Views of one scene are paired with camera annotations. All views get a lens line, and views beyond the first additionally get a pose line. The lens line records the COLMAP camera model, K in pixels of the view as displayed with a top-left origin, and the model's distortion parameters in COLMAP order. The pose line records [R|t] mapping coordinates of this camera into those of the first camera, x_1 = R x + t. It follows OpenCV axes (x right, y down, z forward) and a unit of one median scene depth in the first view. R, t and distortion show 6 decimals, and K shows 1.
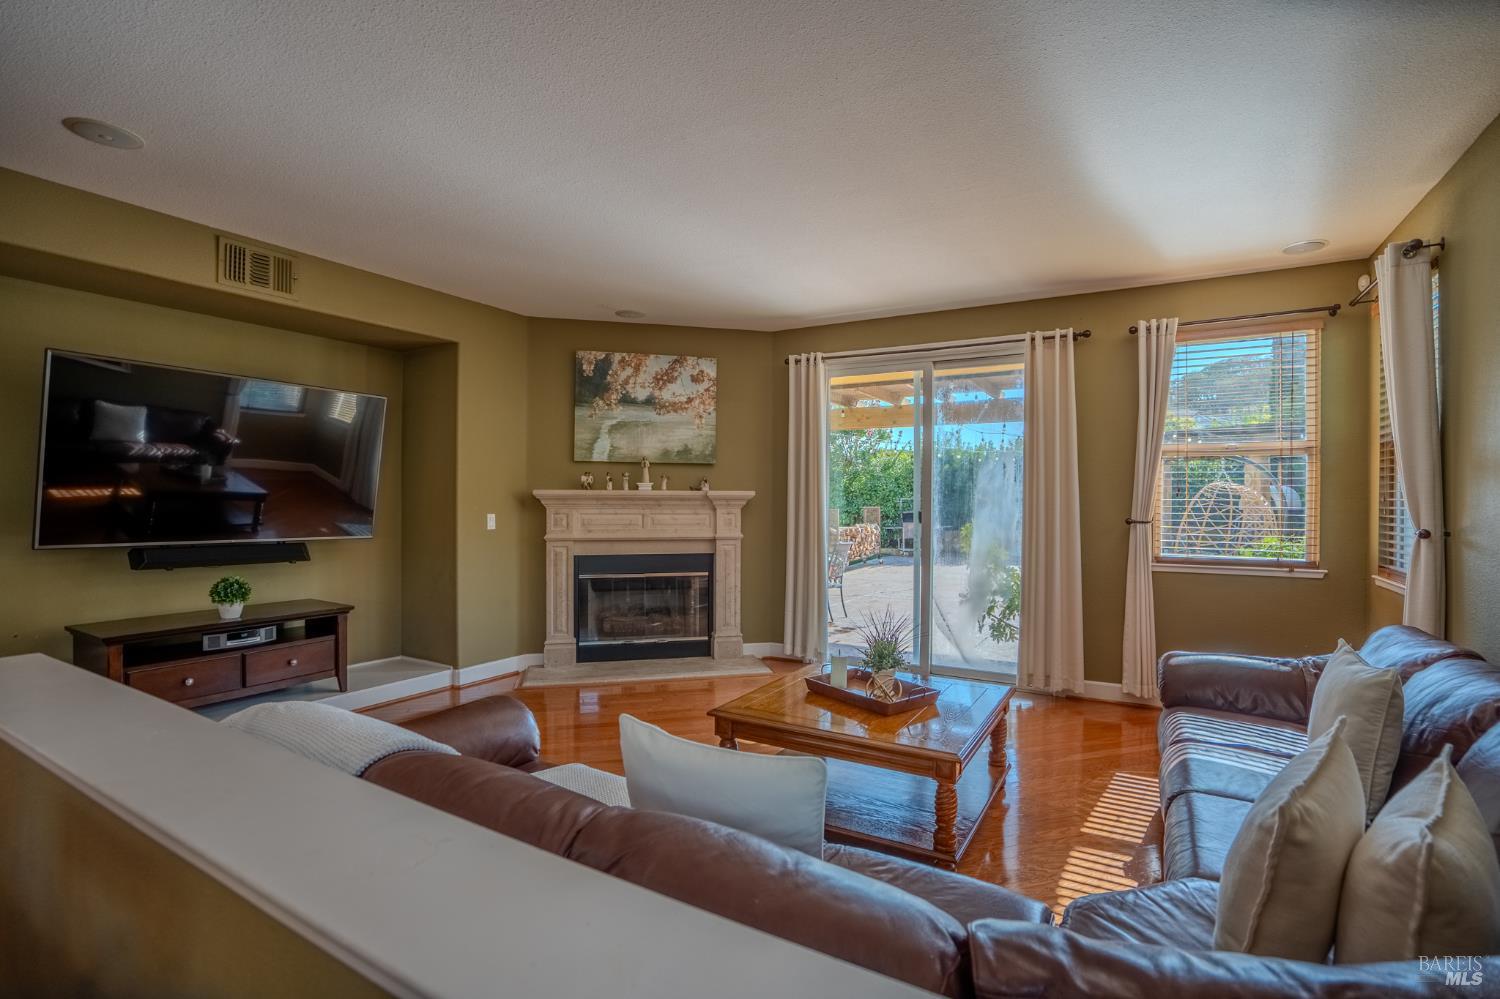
lens RADIAL K [[692.2, 0, 747.5], [0, 692.2, 484.2], [0, 0, 1]] dist [-0.045073, 0.008011]
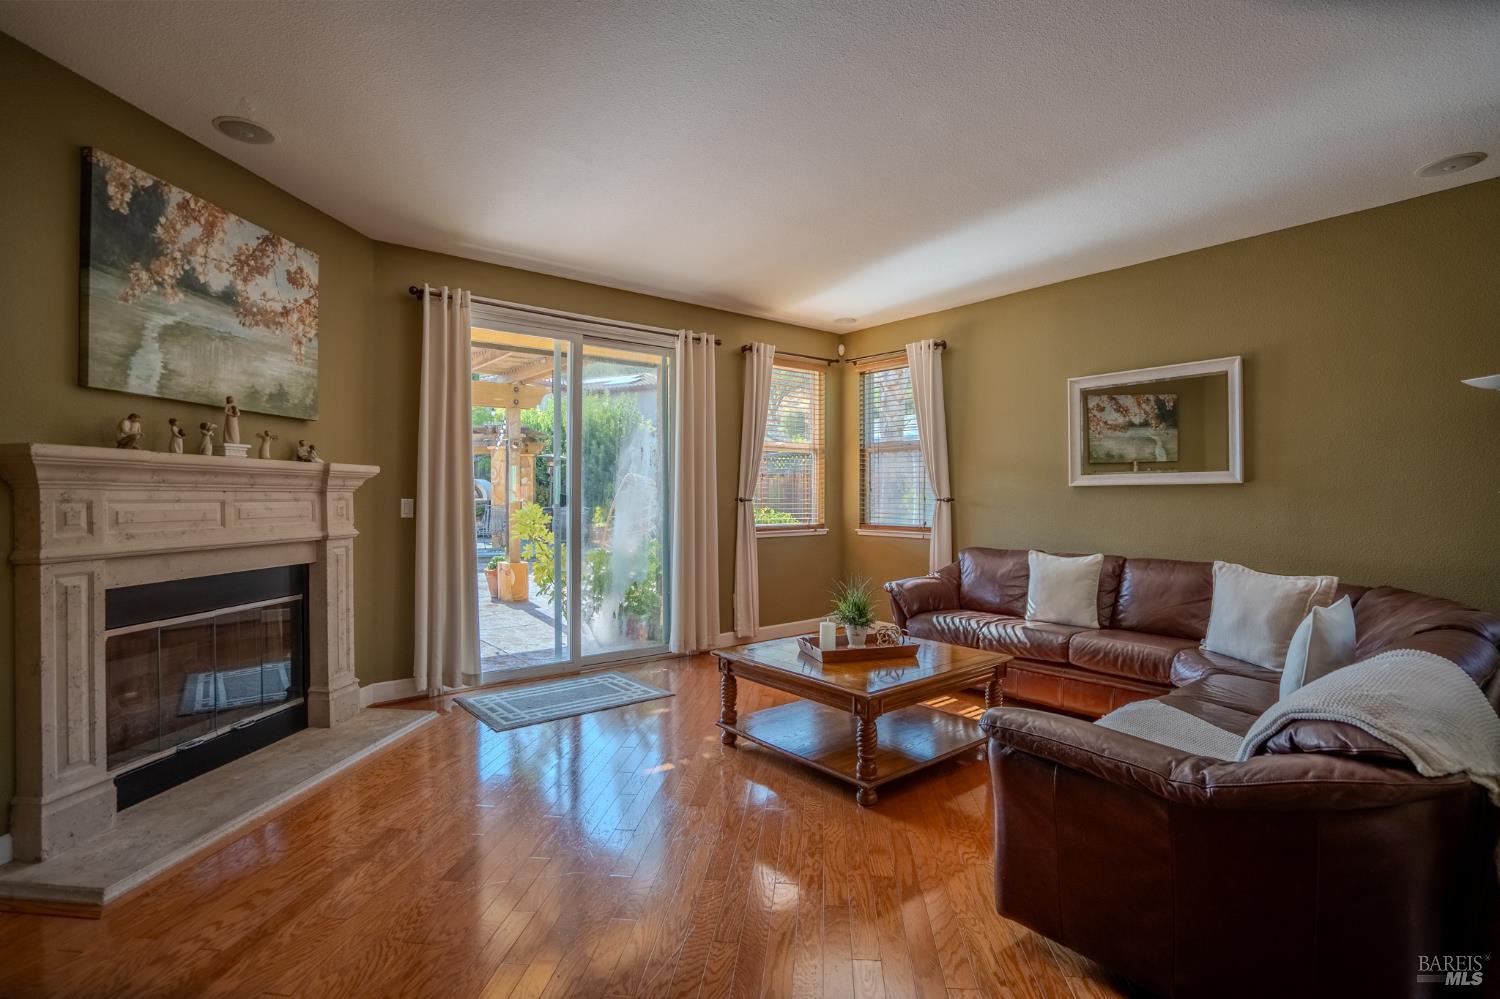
lens RADIAL K [[692.2, 0, 721.6], [0, 692.2, 502.6], [0, 0, 1]] dist [-0.045073, 0.008011]
pose [[0.378025, -0.010443, 0.925737, -0.492404], [-0.012773, 0.999782, 0.016494, 0.030294], [-0.925707, -0.018060, 0.377809, 0.426825]]
